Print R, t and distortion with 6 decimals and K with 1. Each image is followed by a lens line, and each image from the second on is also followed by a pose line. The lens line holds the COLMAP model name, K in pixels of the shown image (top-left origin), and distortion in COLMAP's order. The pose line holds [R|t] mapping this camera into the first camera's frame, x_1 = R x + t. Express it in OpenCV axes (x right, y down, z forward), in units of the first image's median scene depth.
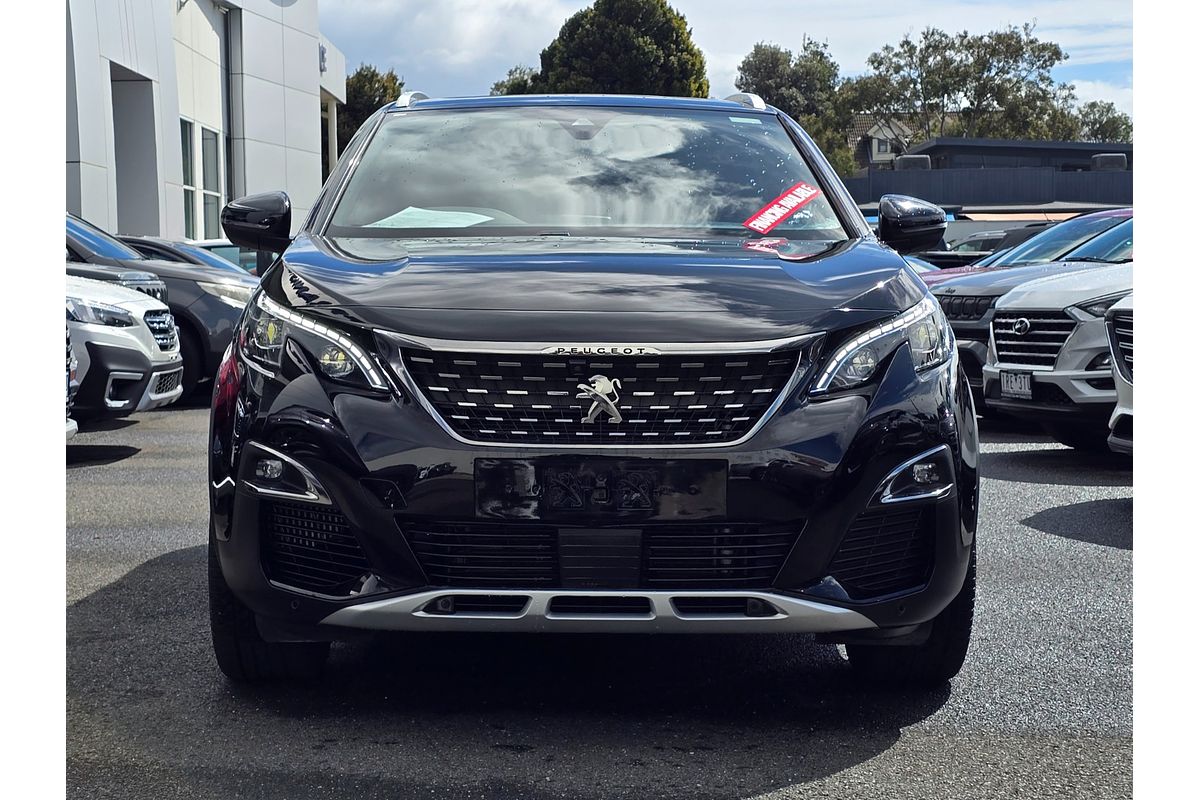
lens RADIAL K [[2415.7, 0, 600.0], [0, 2415.7, 400.0], [0, 0, 1]] dist [0.091923, -0.014291]
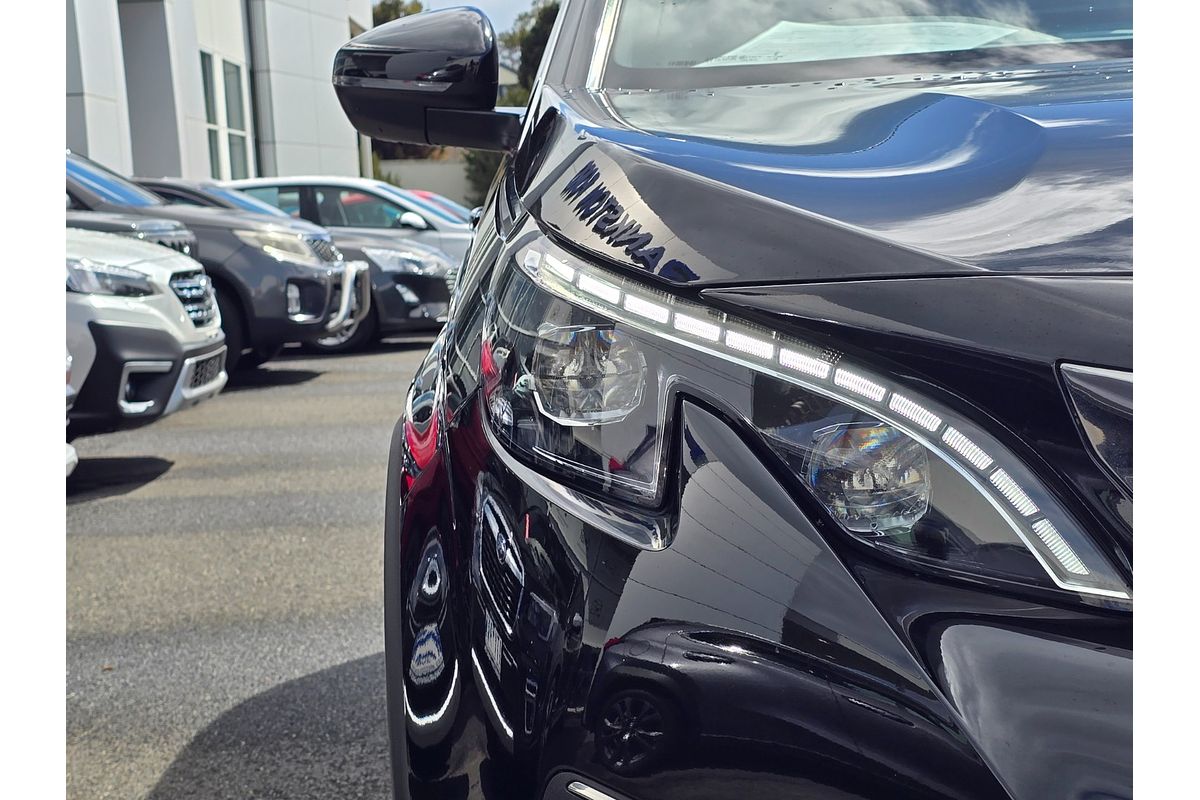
lens RADIAL K [[2415.7, 0, 600.0], [0, 2415.7, 400.0], [0, 0, 1]] dist [0.091923, -0.014291]
pose [[0.999065, -0.041430, -0.012362, -0.055703], [0.041752, 0.998762, 0.027029, -0.013815], [0.011227, -0.027520, 0.999558, 0.296078]]
